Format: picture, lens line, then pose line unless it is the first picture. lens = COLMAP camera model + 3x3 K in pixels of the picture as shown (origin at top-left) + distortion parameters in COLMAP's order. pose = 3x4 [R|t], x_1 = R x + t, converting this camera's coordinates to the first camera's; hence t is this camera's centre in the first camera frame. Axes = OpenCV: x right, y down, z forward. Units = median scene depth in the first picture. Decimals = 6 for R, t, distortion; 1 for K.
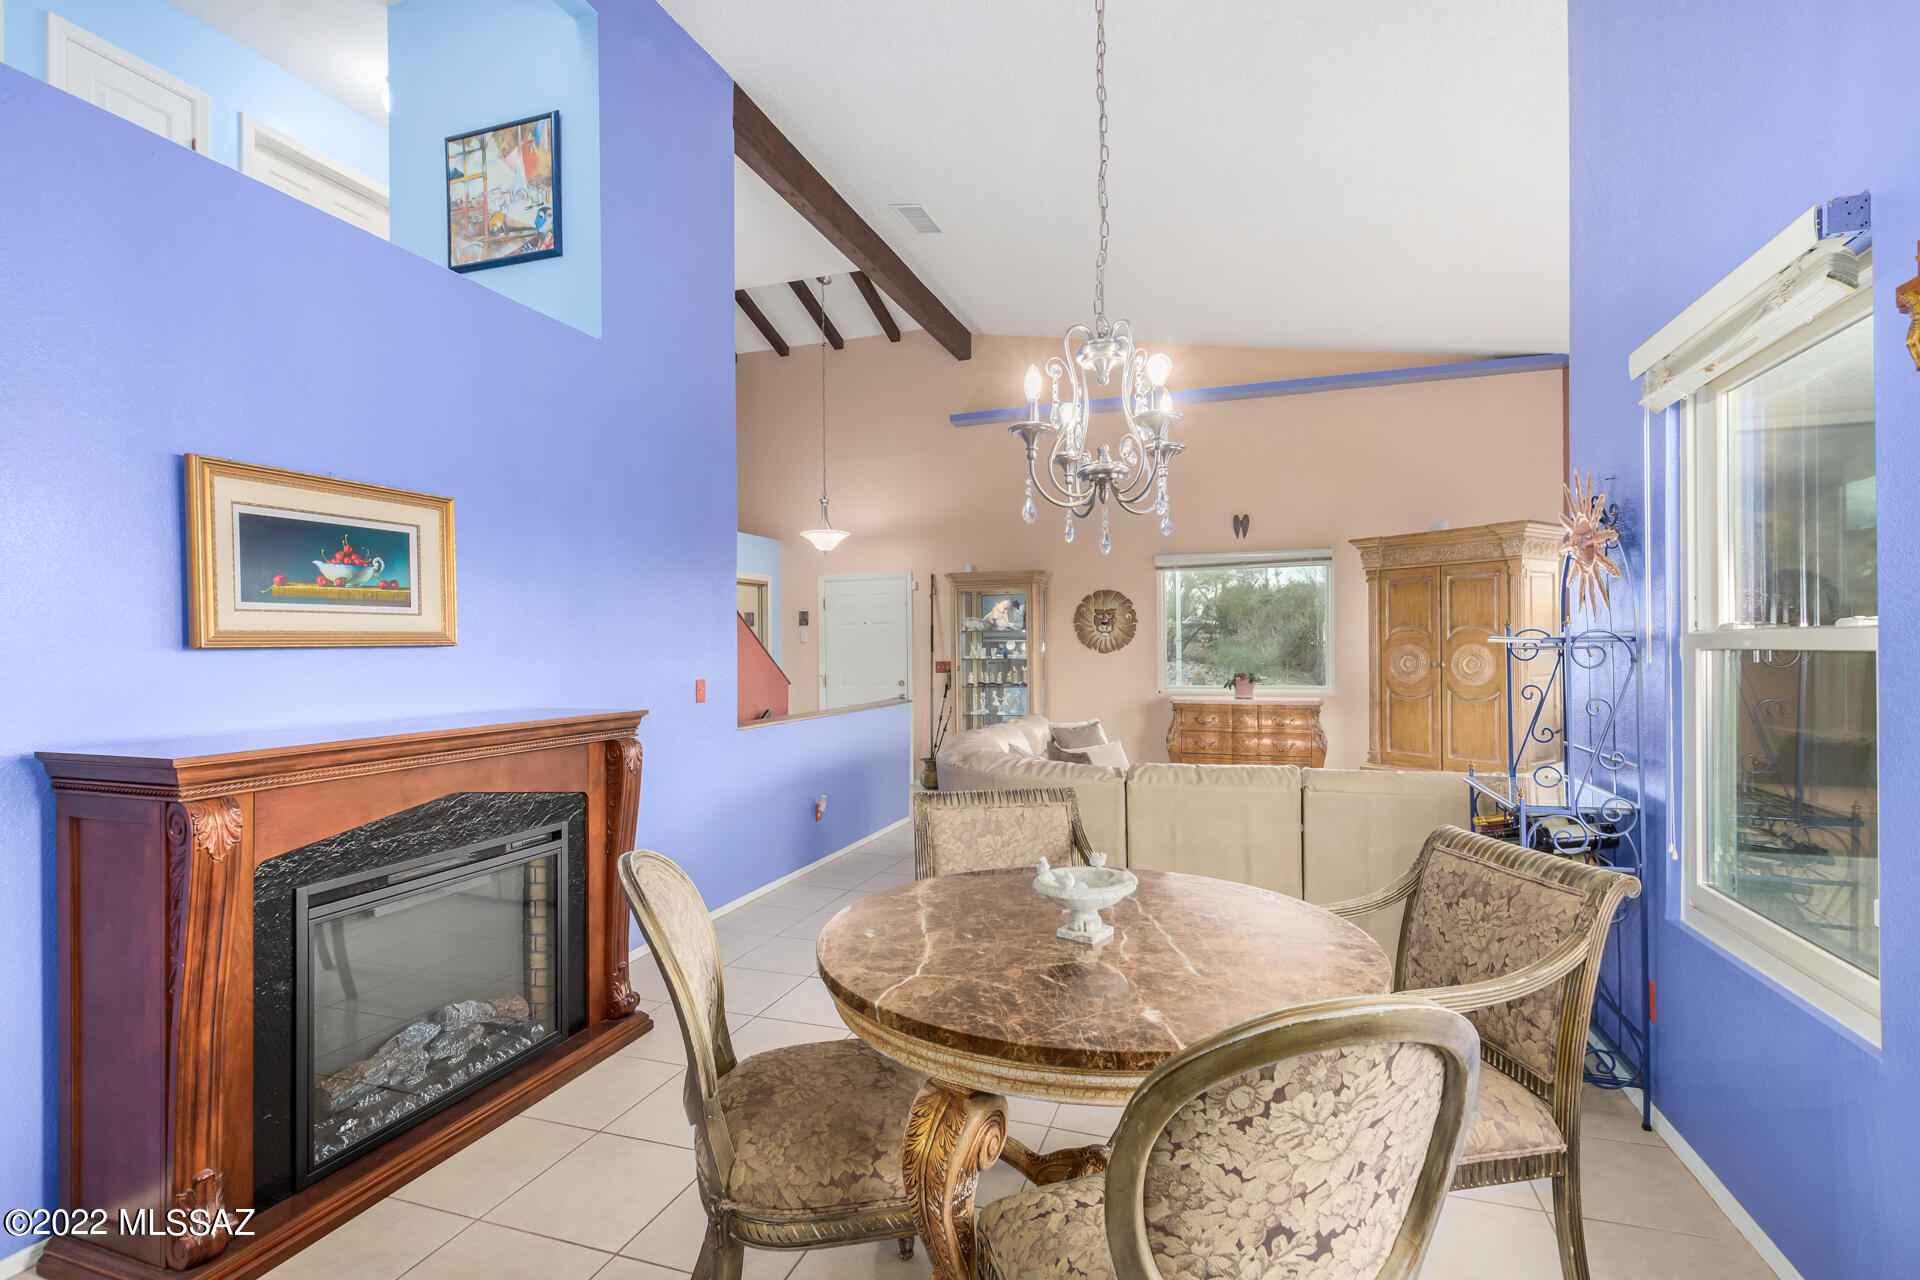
lens RADIAL K [[887.5, 0, 959.5], [0, 887.5, 647.7], [0, 0, 1]] dist [-0.000709, -0.000125]
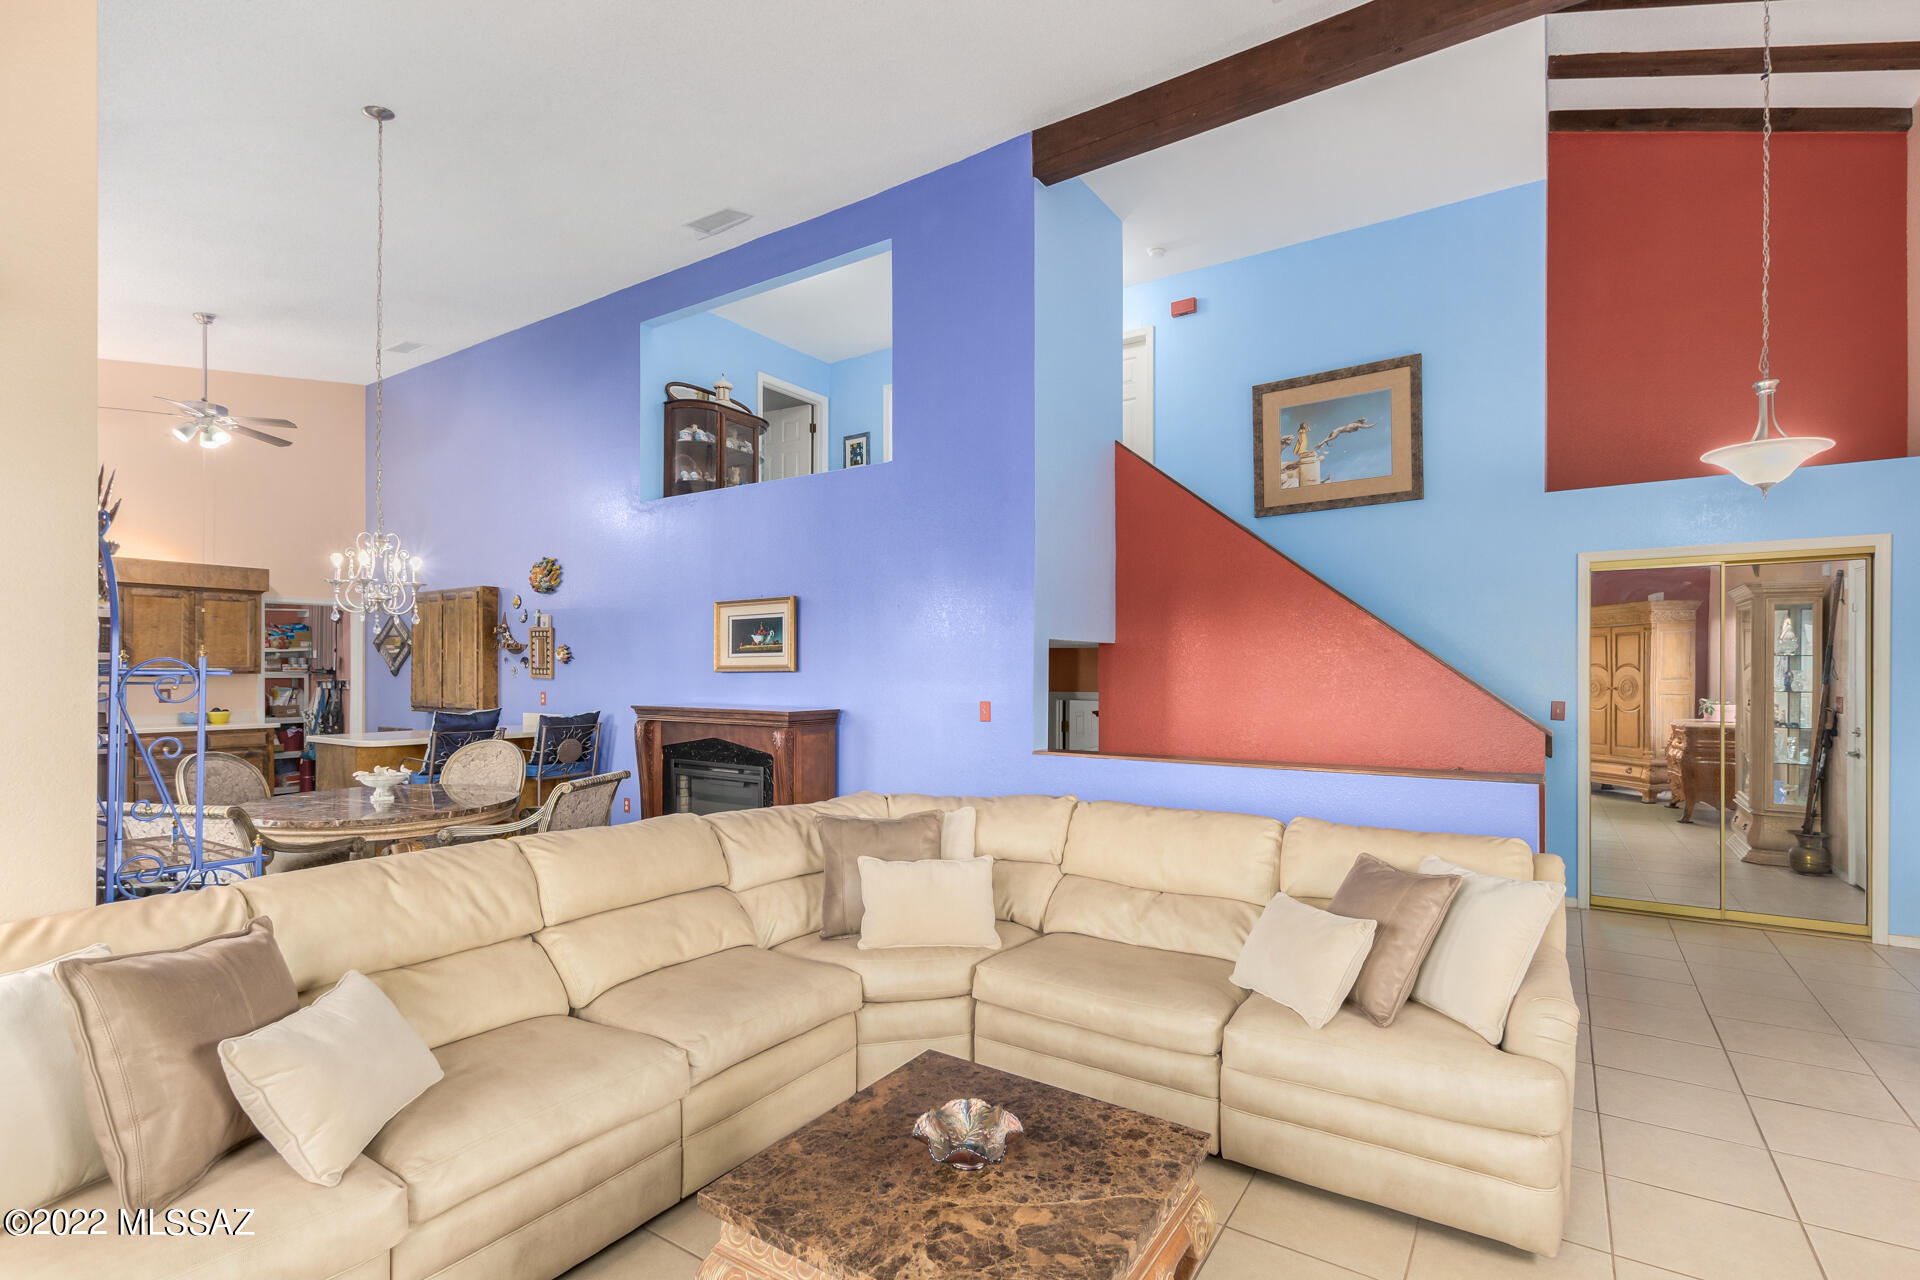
lens RADIAL K [[887.5, 0, 958.9], [0, 887.5, 651.3], [0, 0, 1]] dist [-0.000709, -0.000125]
pose [[-0.276120, 0.004301, -0.961114, 0.586377], [0.009317, 0.999955, 0.001798, -0.022555], [0.961078, -0.008458, -0.276147, 0.915040]]
